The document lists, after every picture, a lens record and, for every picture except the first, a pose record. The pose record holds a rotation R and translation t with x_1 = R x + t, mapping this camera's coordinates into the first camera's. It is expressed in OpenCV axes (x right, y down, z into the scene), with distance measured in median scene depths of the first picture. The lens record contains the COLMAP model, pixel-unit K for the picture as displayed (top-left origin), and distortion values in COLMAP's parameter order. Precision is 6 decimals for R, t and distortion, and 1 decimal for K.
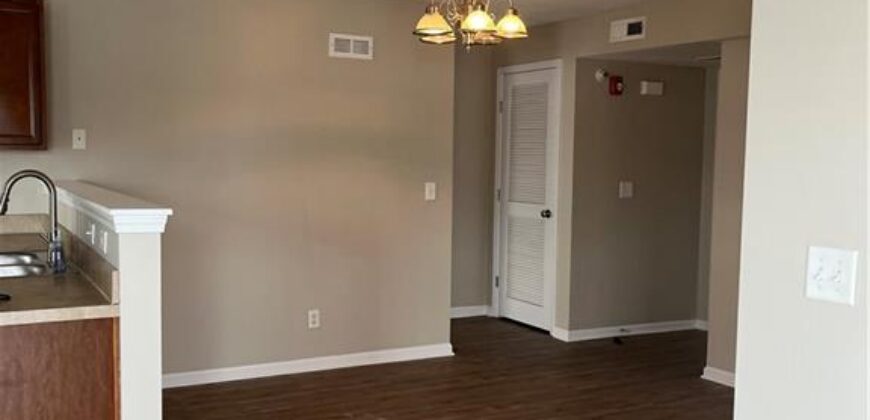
lens RADIAL K [[898.8, 0, 435.0], [0, 898.8, 210.0], [0, 0, 1]] dist [0.077452, -0.027044]
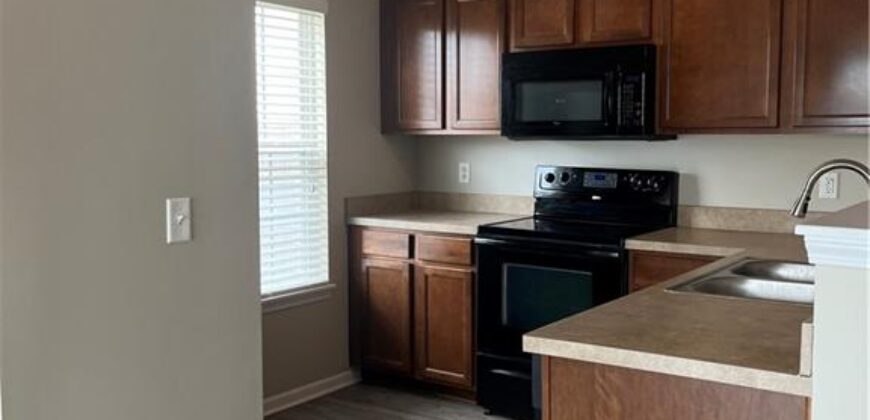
lens RADIAL K [[898.8, 0, 435.0], [0, 898.8, 210.0], [0, 0, 1]] dist [0.077452, -0.027044]
pose [[0.473815, 0.057860, -0.878721, 0.056545], [-0.042077, 0.998187, 0.043038, -0.020654], [0.879619, 0.016582, 0.475391, 0.350585]]
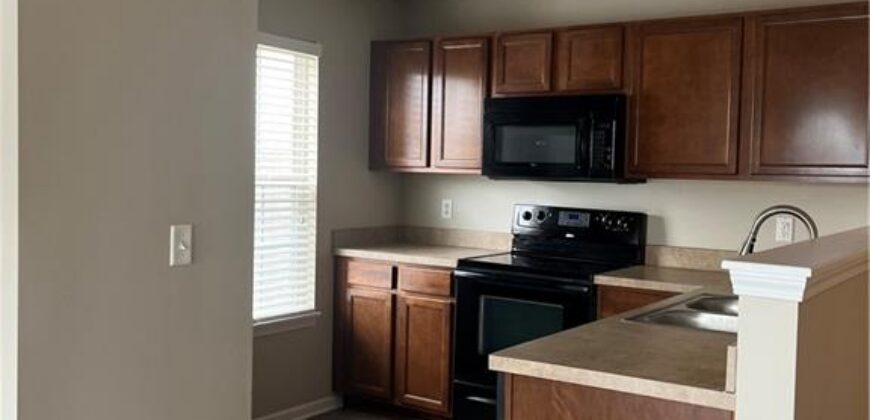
lens RADIAL K [[898.8, 0, 435.0], [0, 898.8, 210.0], [0, 0, 1]] dist [0.077452, -0.027044]
pose [[0.485324, 0.034408, -0.873657, 0.121144], [-0.067057, 0.997747, 0.002044, -0.020315], [0.871759, 0.057593, 0.486538, 0.322386]]
